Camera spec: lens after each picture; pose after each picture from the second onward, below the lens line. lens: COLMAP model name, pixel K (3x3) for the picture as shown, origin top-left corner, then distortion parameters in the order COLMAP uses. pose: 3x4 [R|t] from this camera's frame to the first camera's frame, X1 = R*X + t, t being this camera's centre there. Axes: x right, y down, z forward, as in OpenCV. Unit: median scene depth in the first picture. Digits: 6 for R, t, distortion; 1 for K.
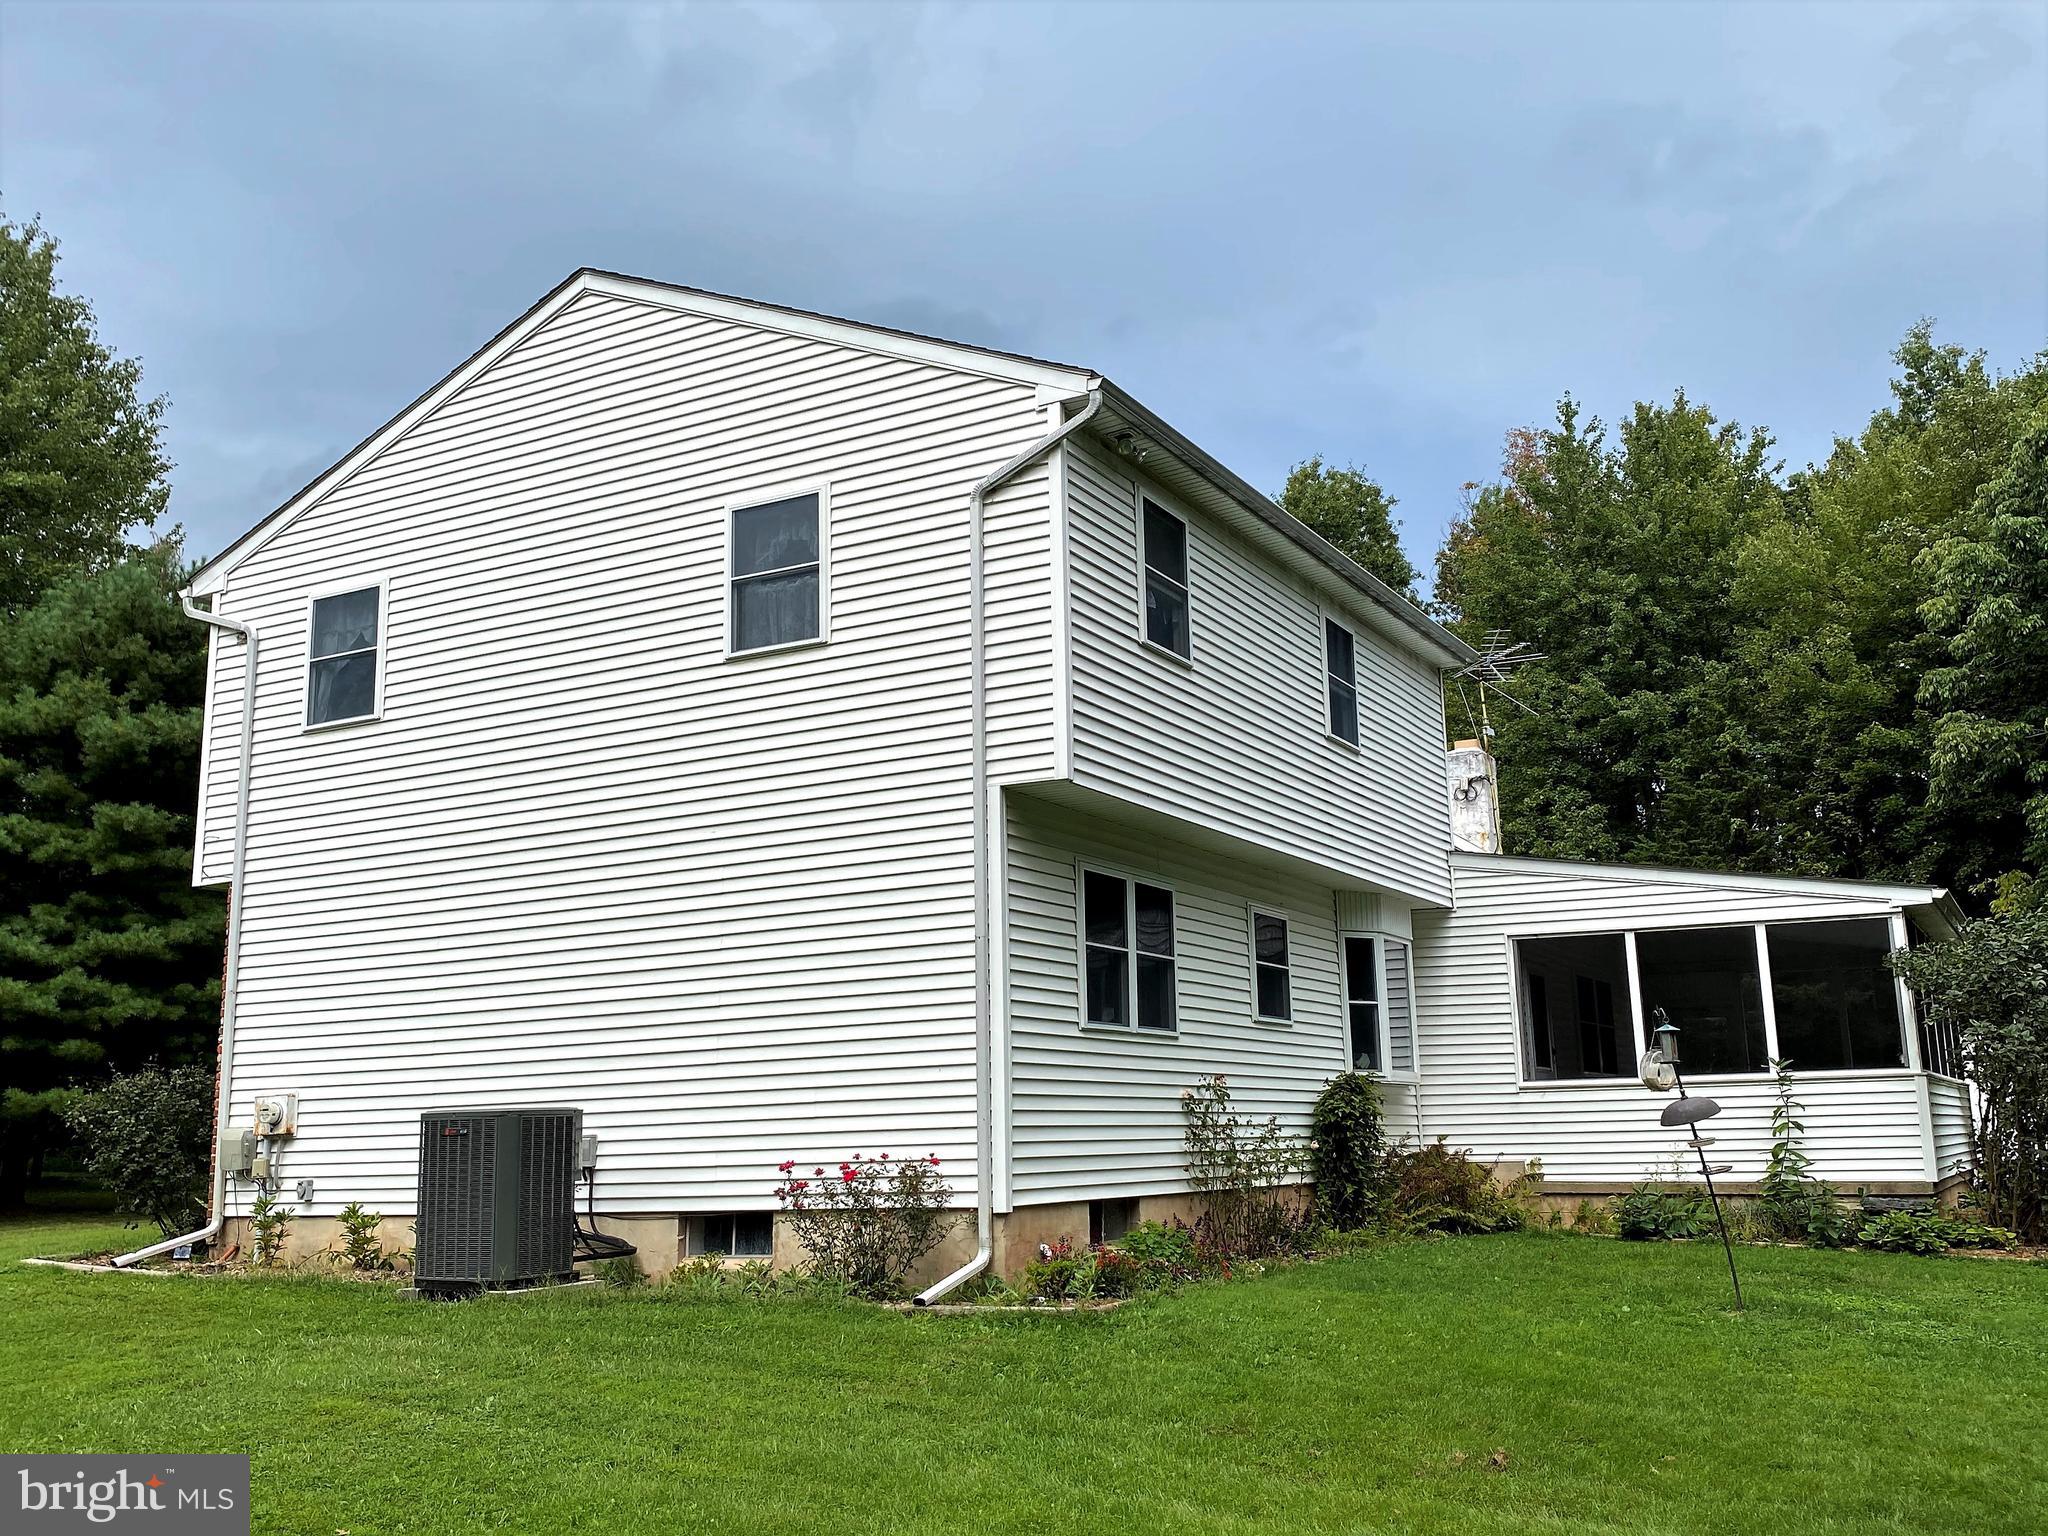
lens RADIAL K [[1957.0, 0, 1026.4], [0, 1957.0, 699.0], [0, 0, 1]] dist [-0.002244, -0.092437]
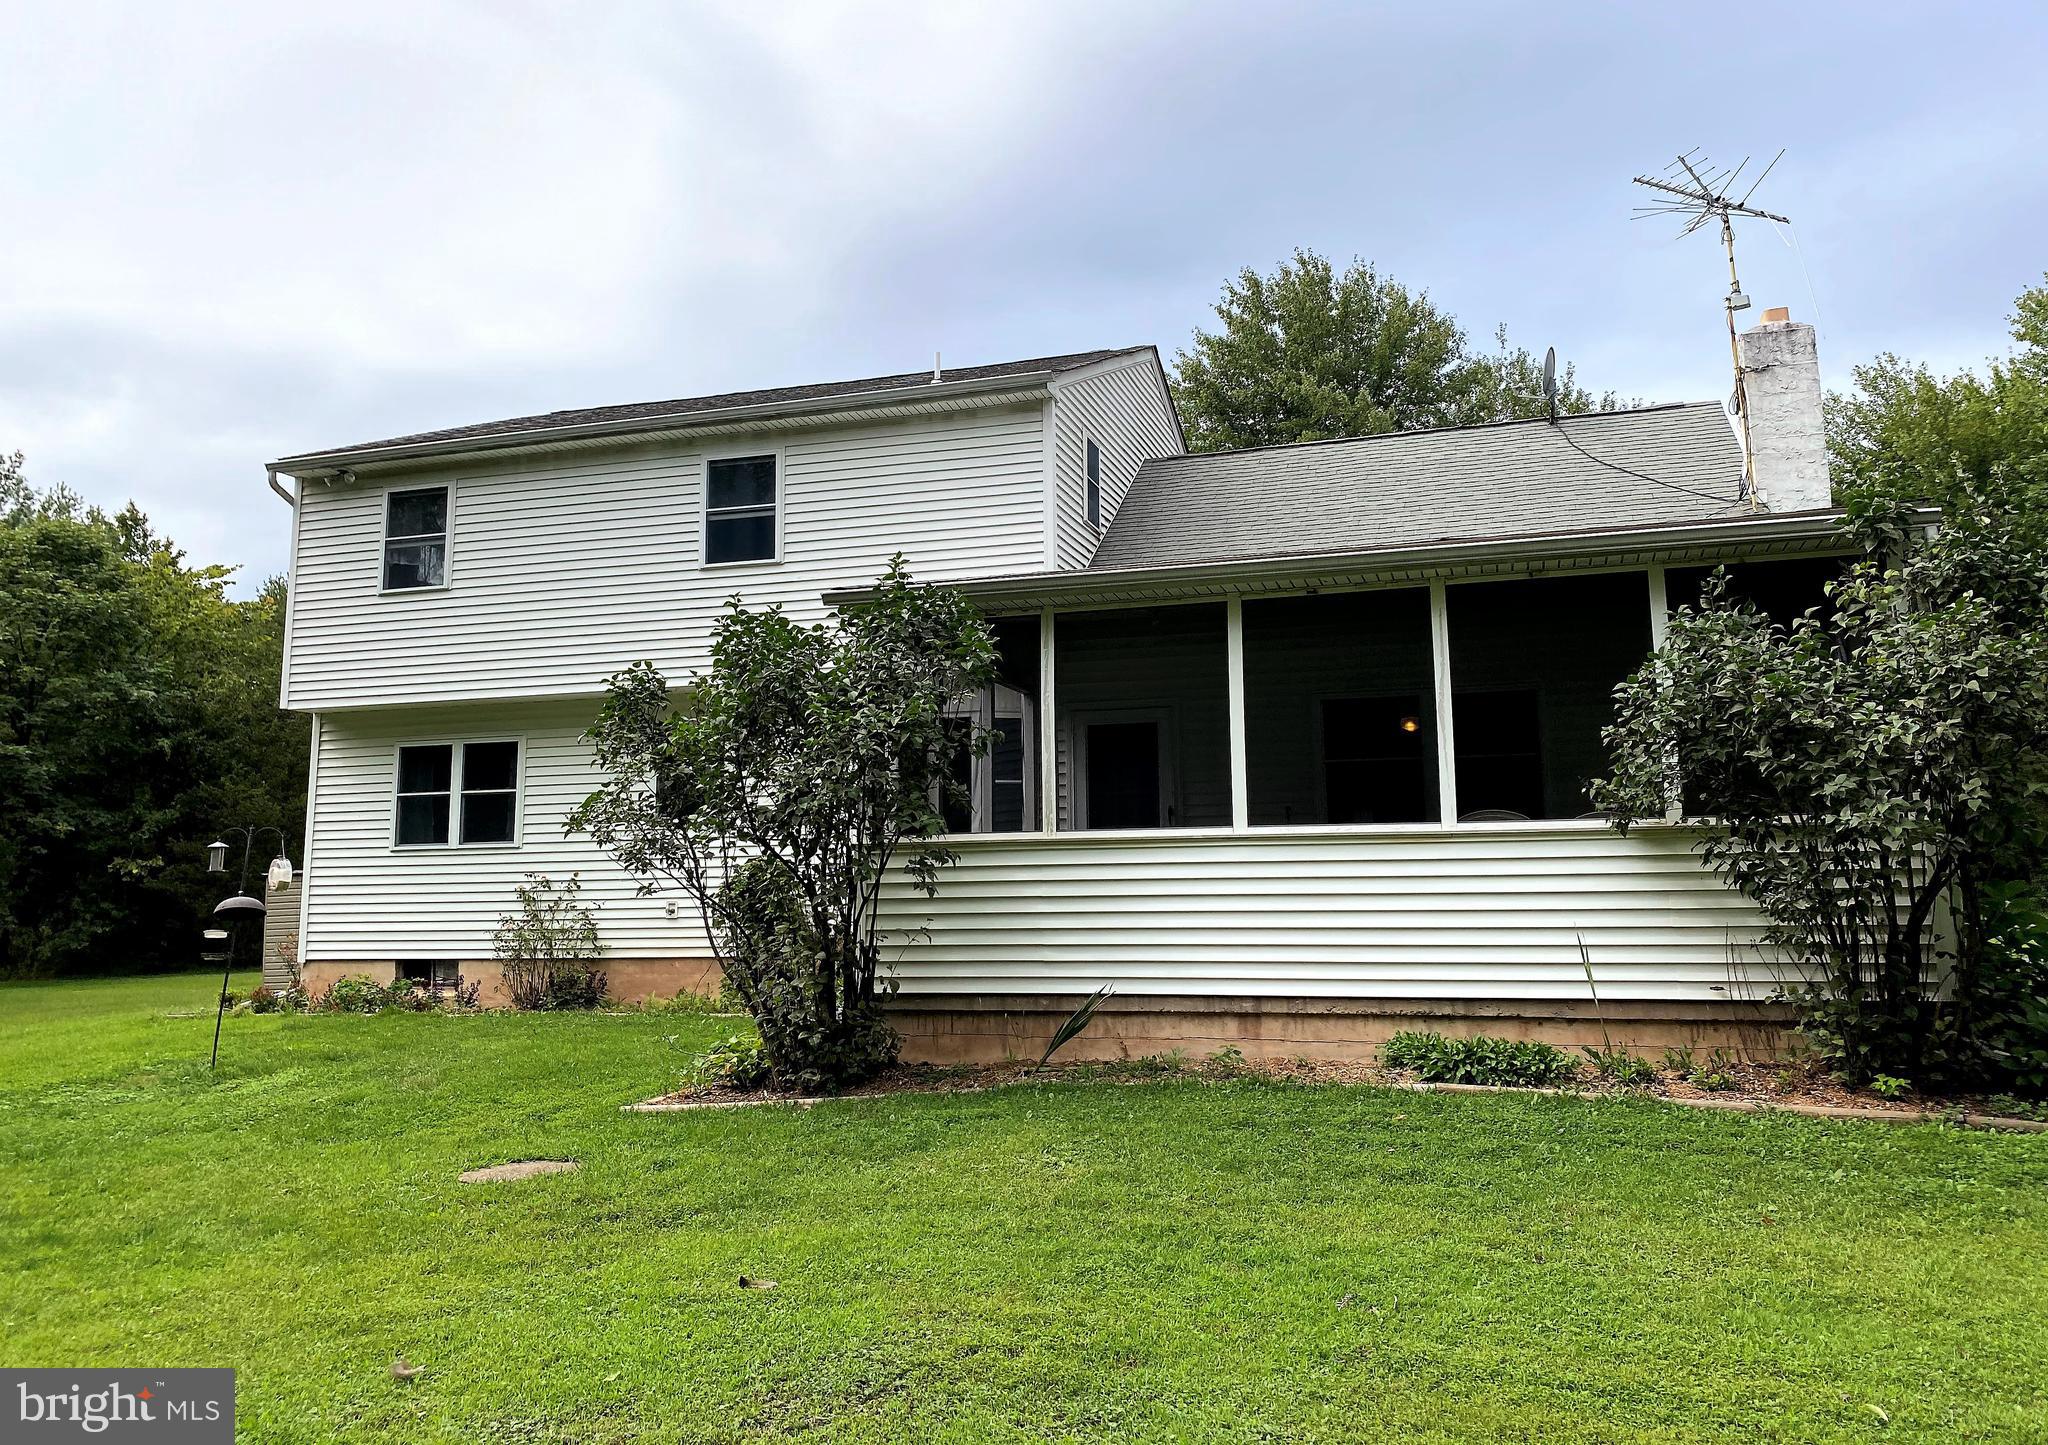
lens RADIAL K [[1581.7, 0, 1061.9], [0, 1581.7, 683.1], [0, 0, 1]] dist [0.119217, -0.269948]
pose [[0.157941, -0.134862, -0.978196, 1.280002], [0.223056, 0.969897, -0.097703, 0.263600], [0.961925, -0.202761, 0.183268, 1.220243]]
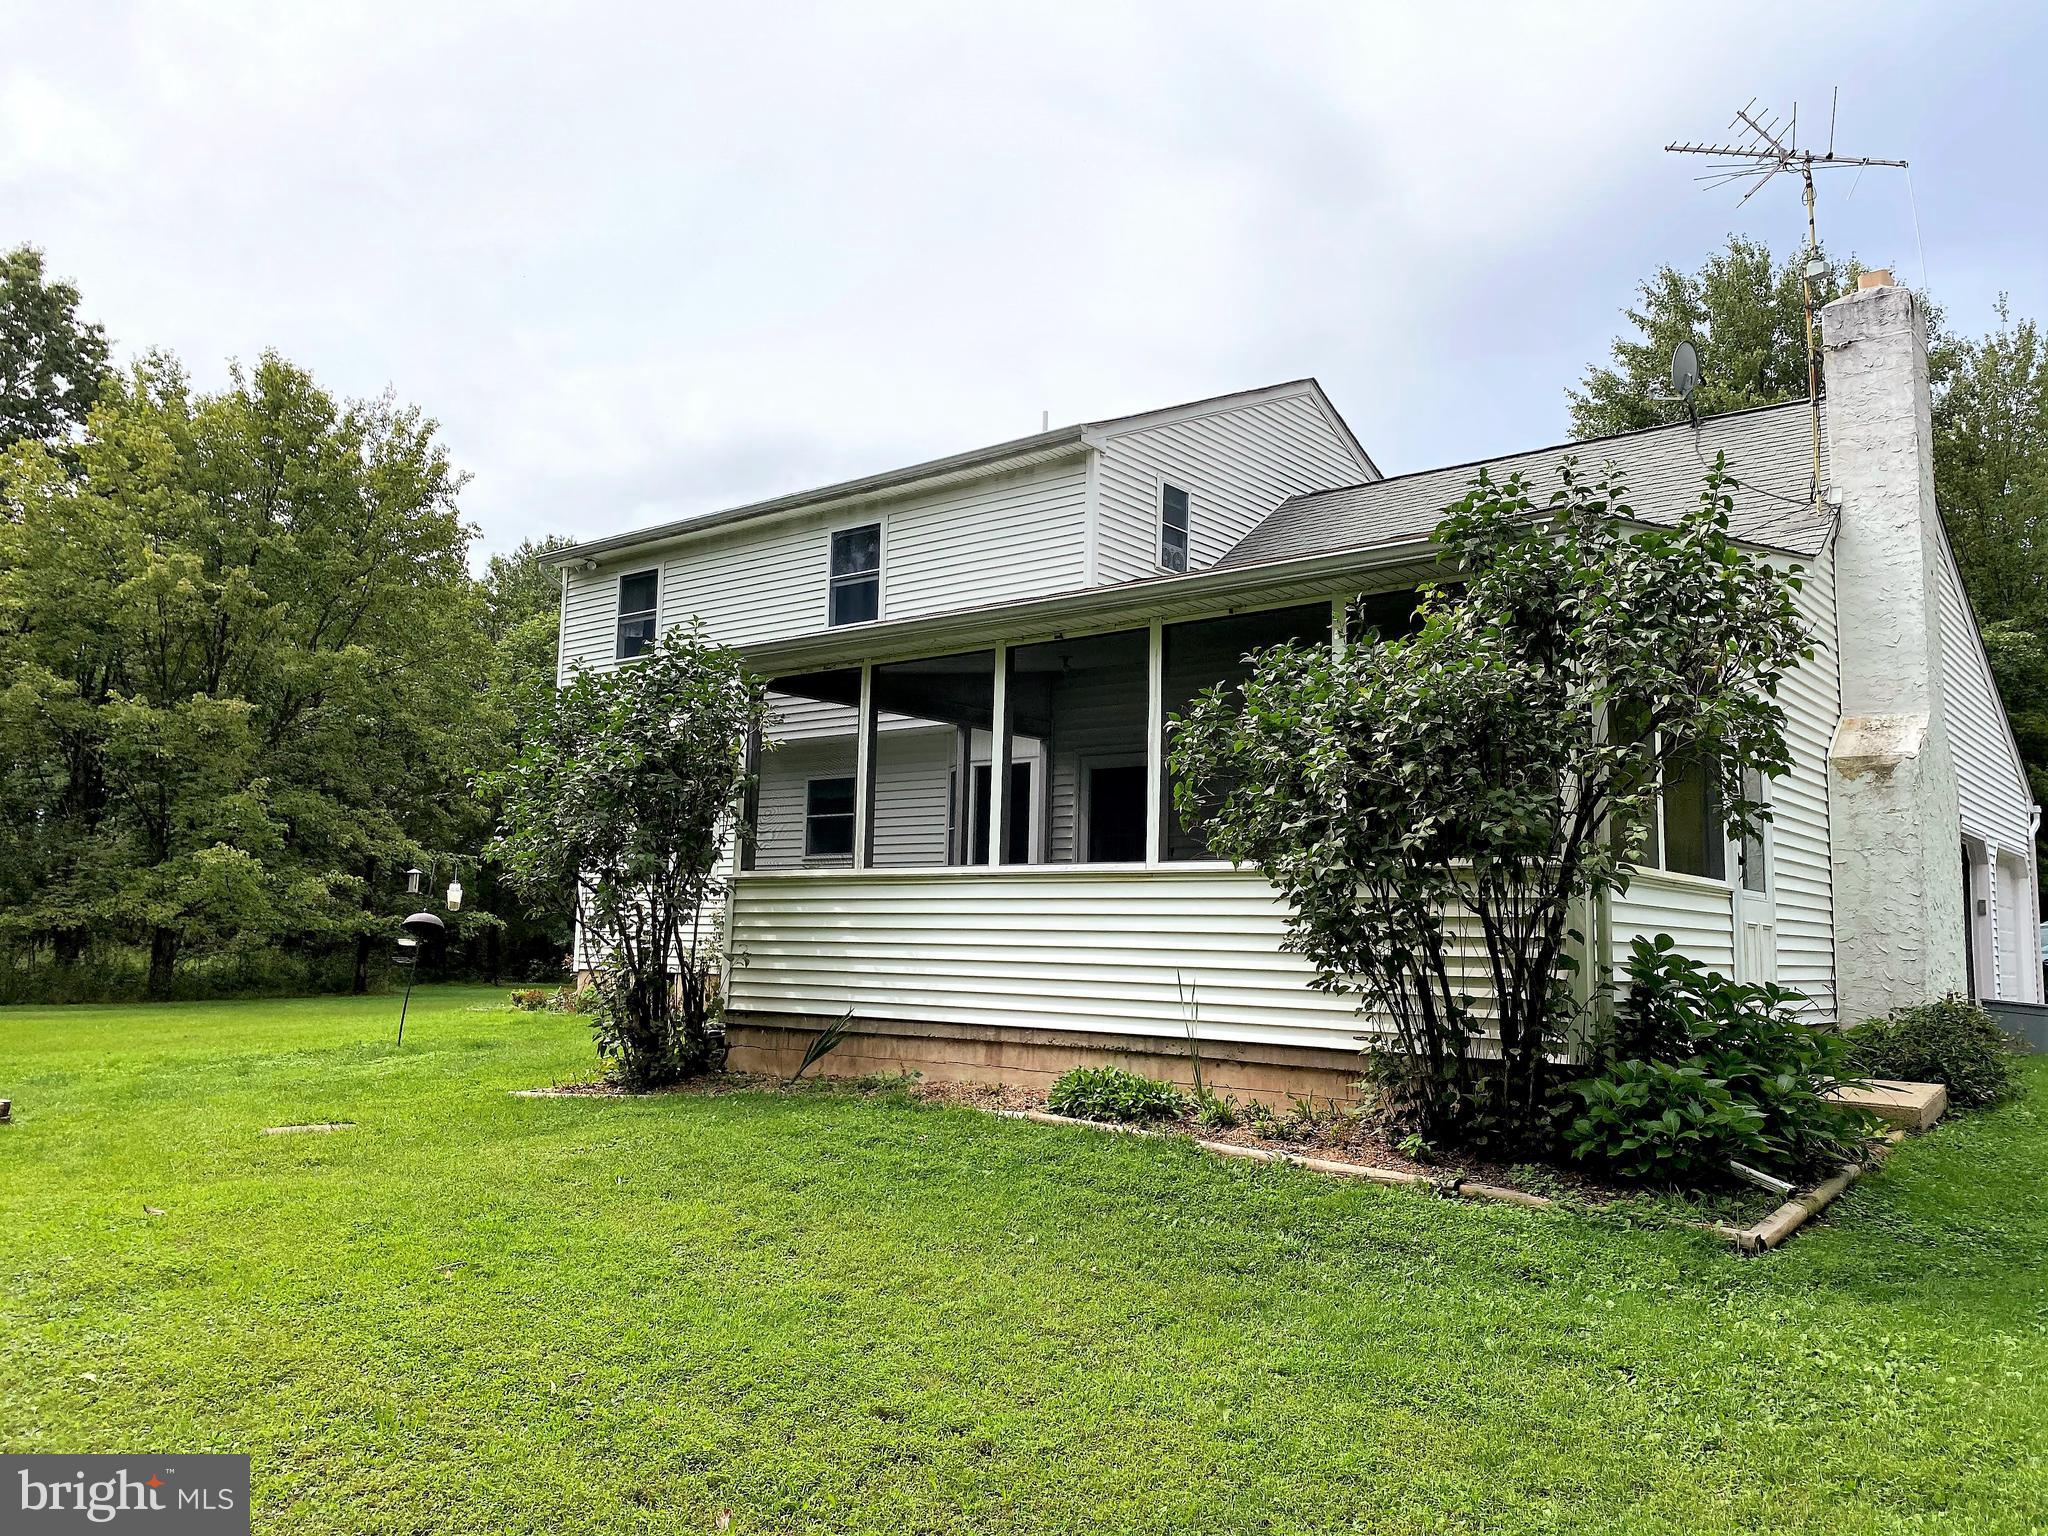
lens RADIAL K [[1559.3, 0, 1019.1], [0, 1559.3, 778.2], [0, 0, 1]] dist [0.082558, -0.083351]
pose [[-0.217383, -0.104002, -0.970530, 1.297229], [0.189322, 0.970932, -0.146451, 0.338914], [0.957550, -0.215579, -0.191374, 1.550014]]
